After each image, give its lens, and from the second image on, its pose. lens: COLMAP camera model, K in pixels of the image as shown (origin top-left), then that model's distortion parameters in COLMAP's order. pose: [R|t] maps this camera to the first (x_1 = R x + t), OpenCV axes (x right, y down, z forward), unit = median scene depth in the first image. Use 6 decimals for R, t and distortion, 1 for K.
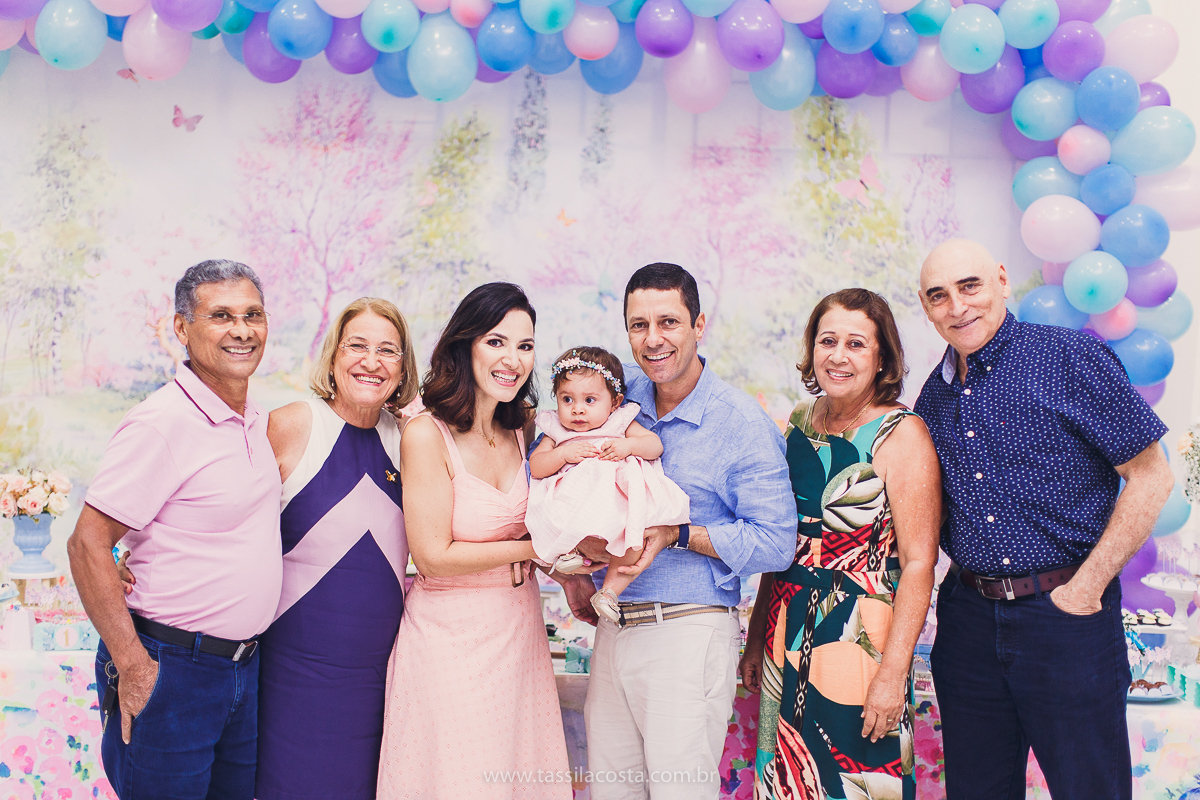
lens RADIAL K [[1798.5, 0, 604.6], [0, 1798.5, 394.1], [0, 0, 1]] dist [0.017349, 0.000000]
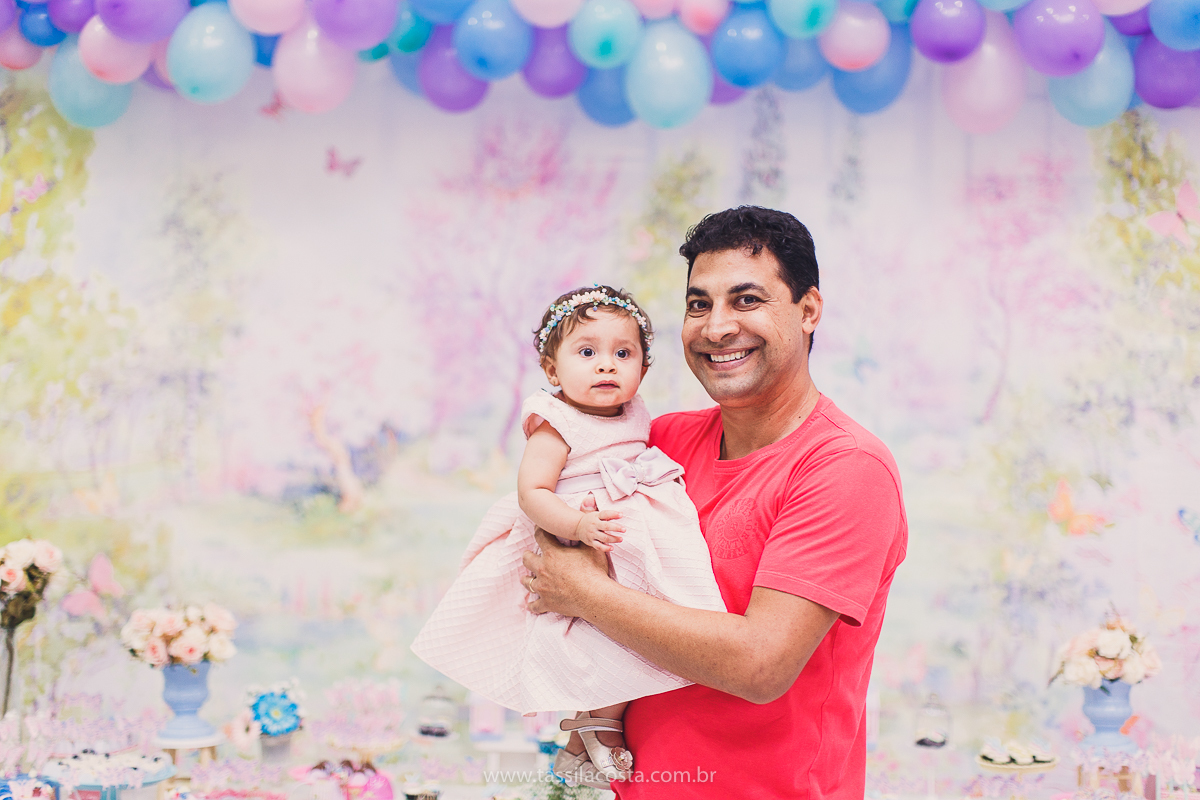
lens RADIAL K [[1798.5, 0, 599.1], [0, 1798.5, 388.3], [0, 0, 1]] dist [0.017349, 0.000000]
pose [[0.999402, -0.026044, -0.022752, -0.100670], [0.024893, 0.998464, -0.049489, -0.006799], [0.024006, 0.048893, 0.998515, 0.190448]]
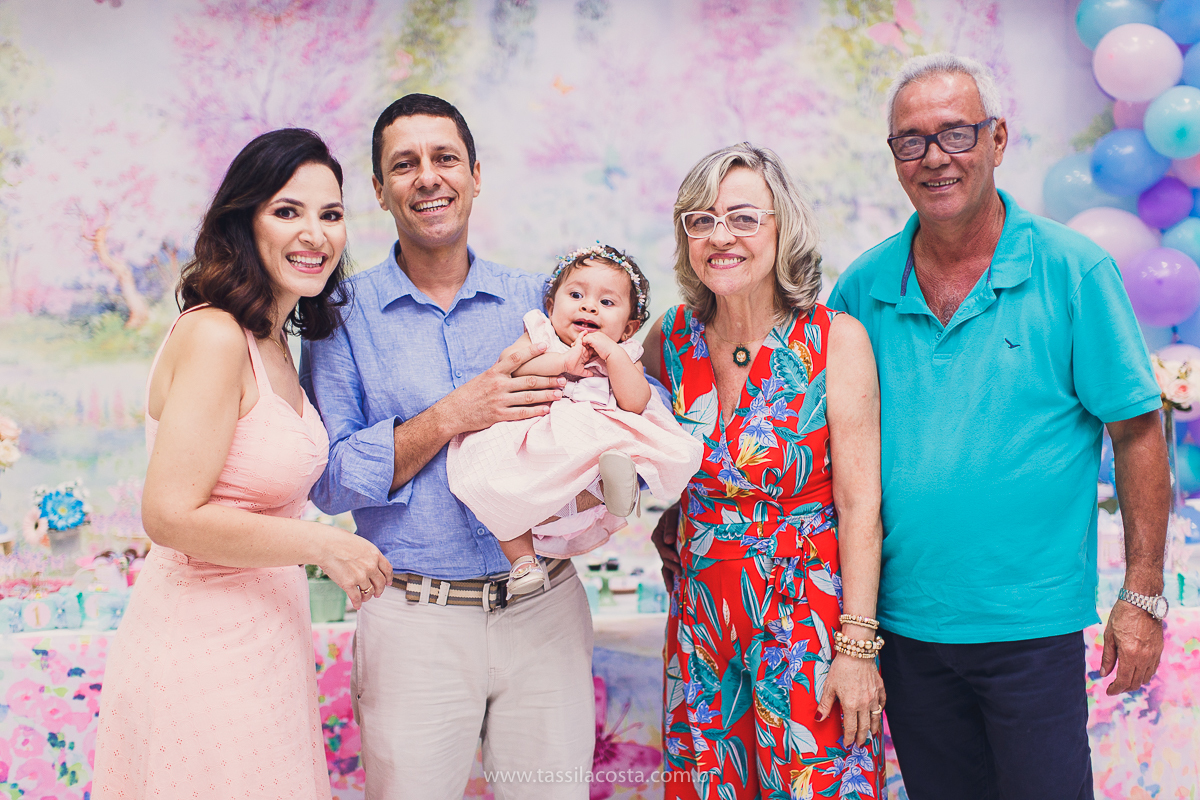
lens RADIAL K [[1798.5, 0, 606.0], [0, 1798.5, 392.6], [0, 0, 1]] dist [0.017349, 0.000000]
pose [[0.996373, -0.064536, 0.055461, -0.058304], [0.061337, 0.996456, 0.057568, 0.001265], [-0.058980, -0.053957, 0.996800, 0.125037]]
